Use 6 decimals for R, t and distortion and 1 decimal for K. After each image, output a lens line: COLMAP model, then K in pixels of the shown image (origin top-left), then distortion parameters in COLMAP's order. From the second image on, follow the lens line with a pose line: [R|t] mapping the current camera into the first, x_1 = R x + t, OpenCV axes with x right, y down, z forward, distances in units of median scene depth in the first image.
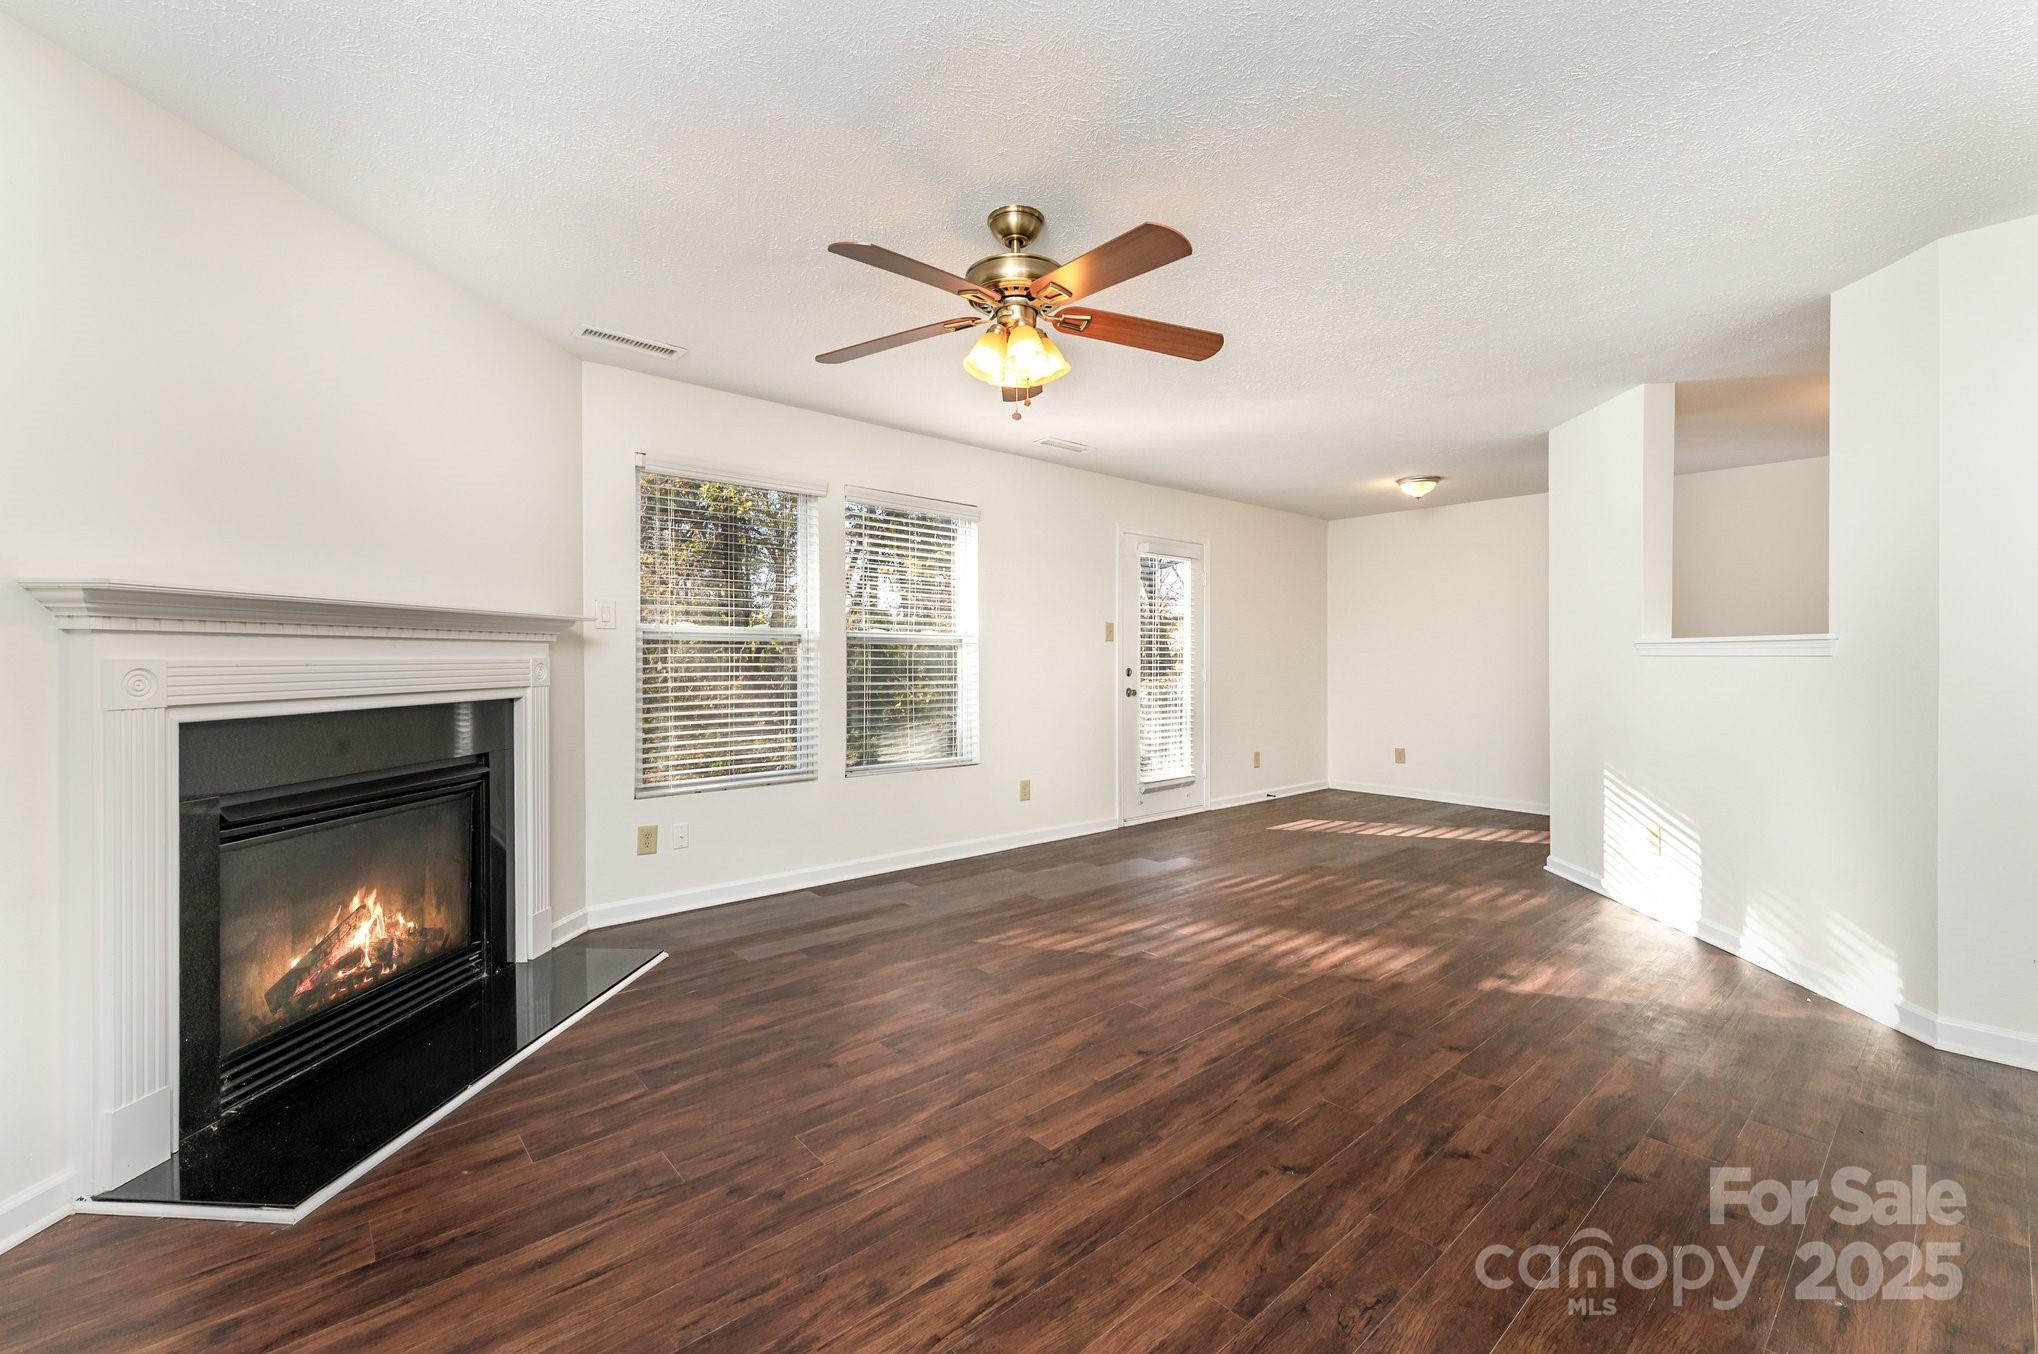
lens RADIAL K [[849.6, 0, 1022.9], [0, 849.6, 671.6], [0, 0, 1]] dist [-0.023836, -0.000228]
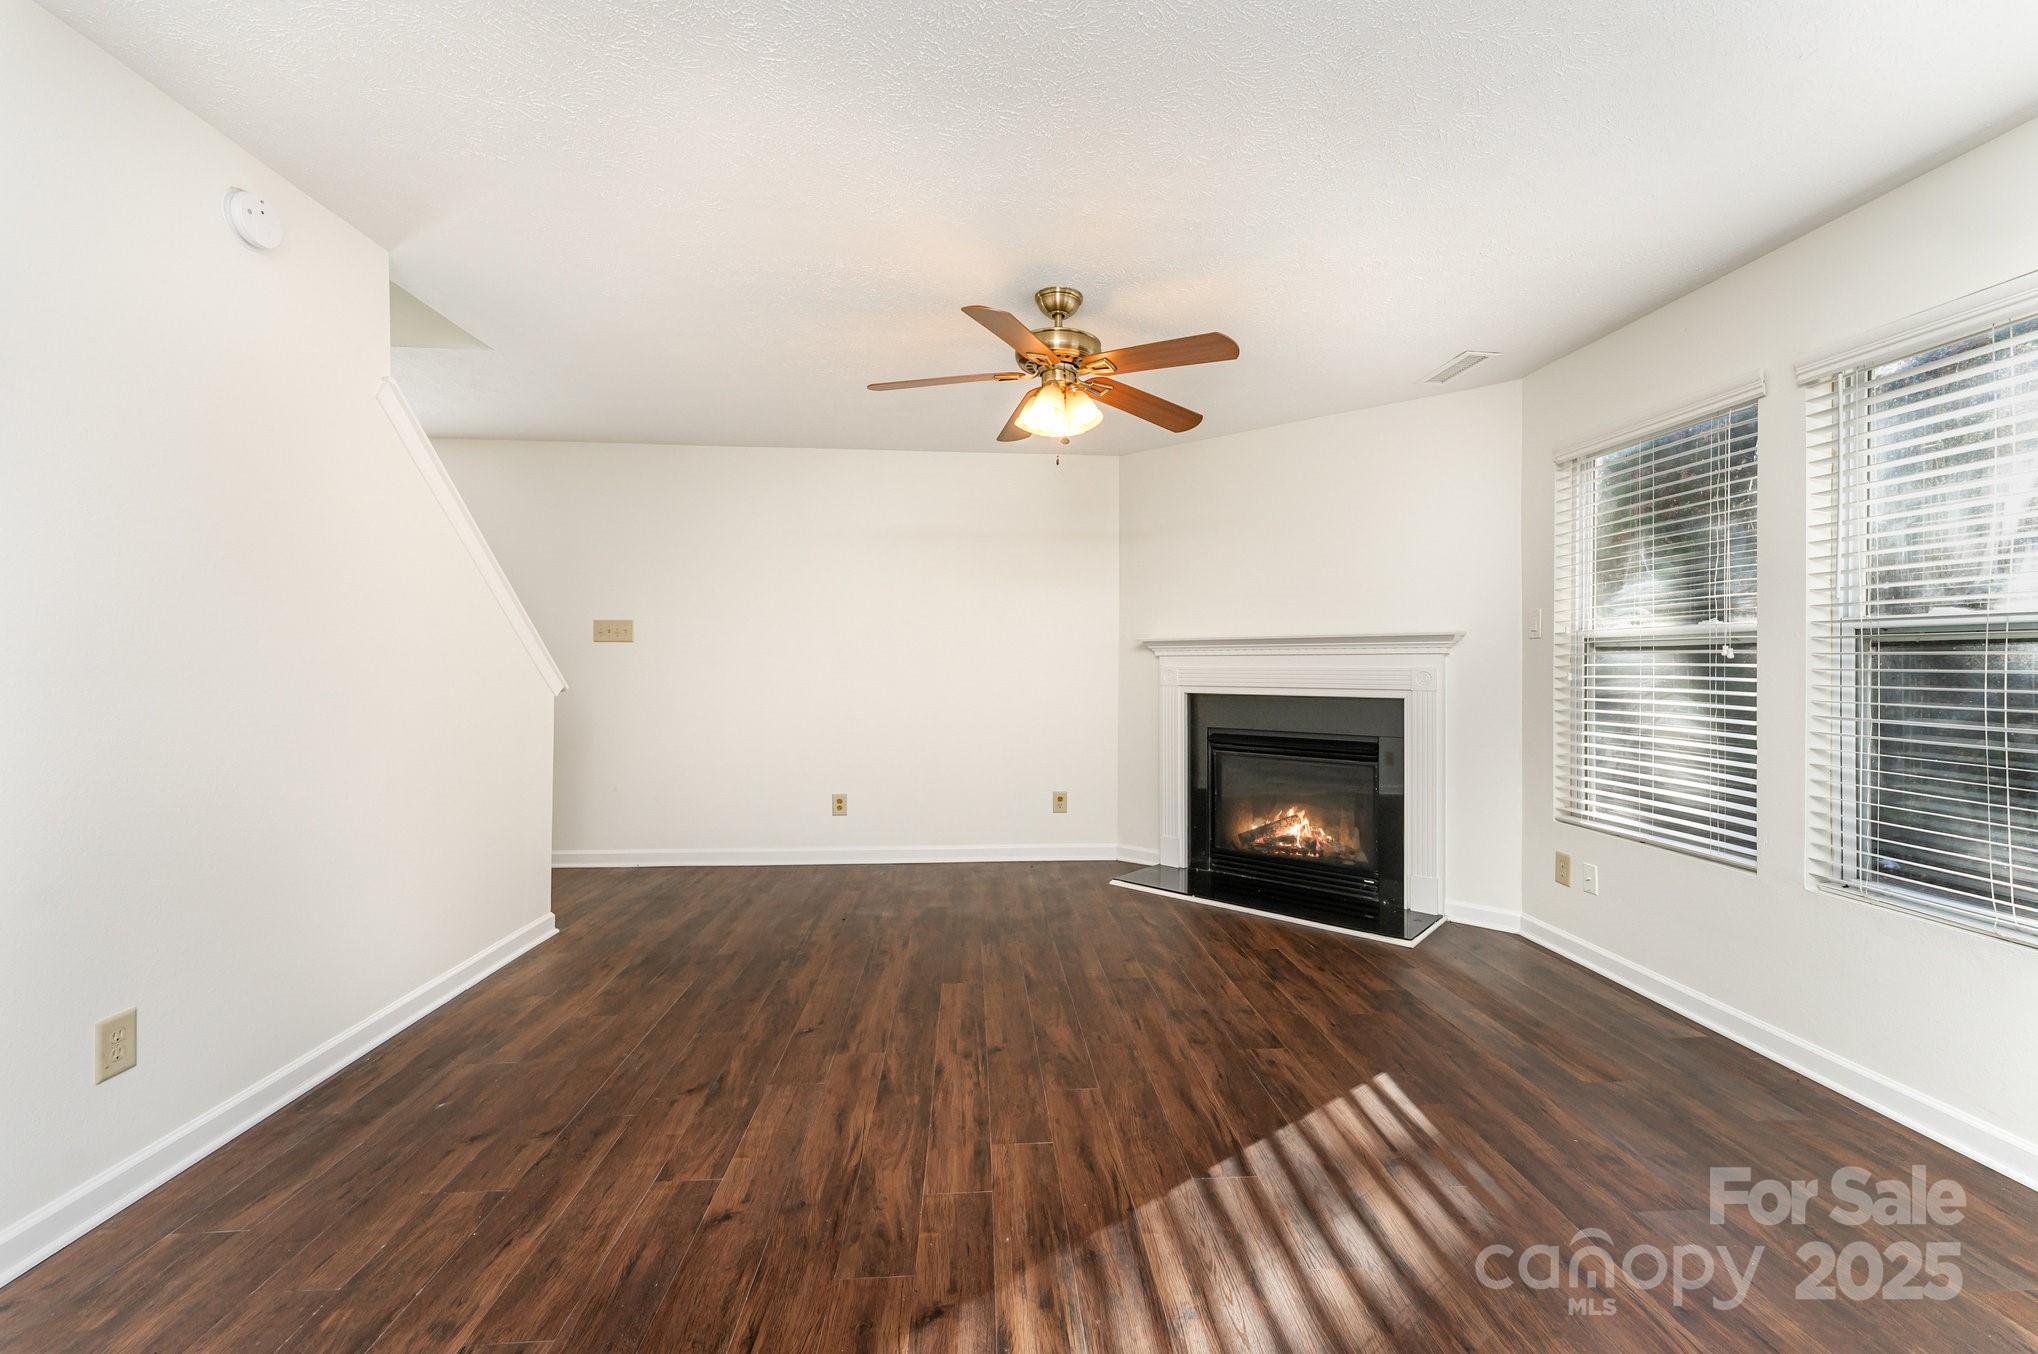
lens RADIAL K [[849.6, 0, 1035.2], [0, 849.6, 670.6], [0, 0, 1]] dist [-0.023836, -0.000228]
pose [[-0.608294, 0.001870, -0.793710, 0.922750], [-0.017375, 0.999726, 0.015671, -0.025888], [0.793522, 0.023323, -0.608095, 1.645940]]
